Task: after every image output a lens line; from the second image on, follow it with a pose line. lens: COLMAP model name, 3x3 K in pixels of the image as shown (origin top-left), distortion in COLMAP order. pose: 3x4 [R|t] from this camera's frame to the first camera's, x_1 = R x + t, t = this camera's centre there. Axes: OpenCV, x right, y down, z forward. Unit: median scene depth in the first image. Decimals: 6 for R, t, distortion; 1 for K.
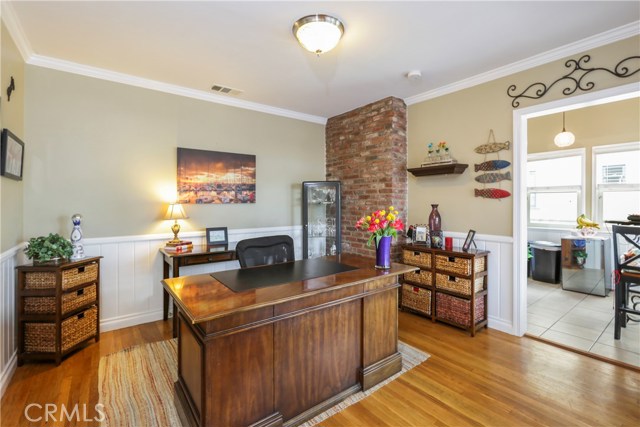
lens RADIAL K [[291.7, 0, 322.0], [0, 291.7, 202.7], [0, 0, 1]] dist [-0.021220, 0.008025]
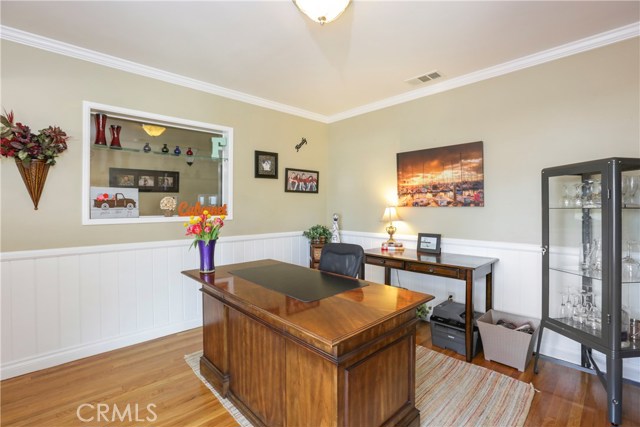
lens RADIAL K [[291.7, 0, 319.4], [0, 291.7, 207.0], [0, 0, 1]] dist [-0.021220, 0.008025]
pose [[0.108520, 0.007067, -0.994069, 0.523045], [0.001567, 0.999972, 0.007280, -0.003981], [0.994093, -0.002347, 0.108506, 0.601077]]
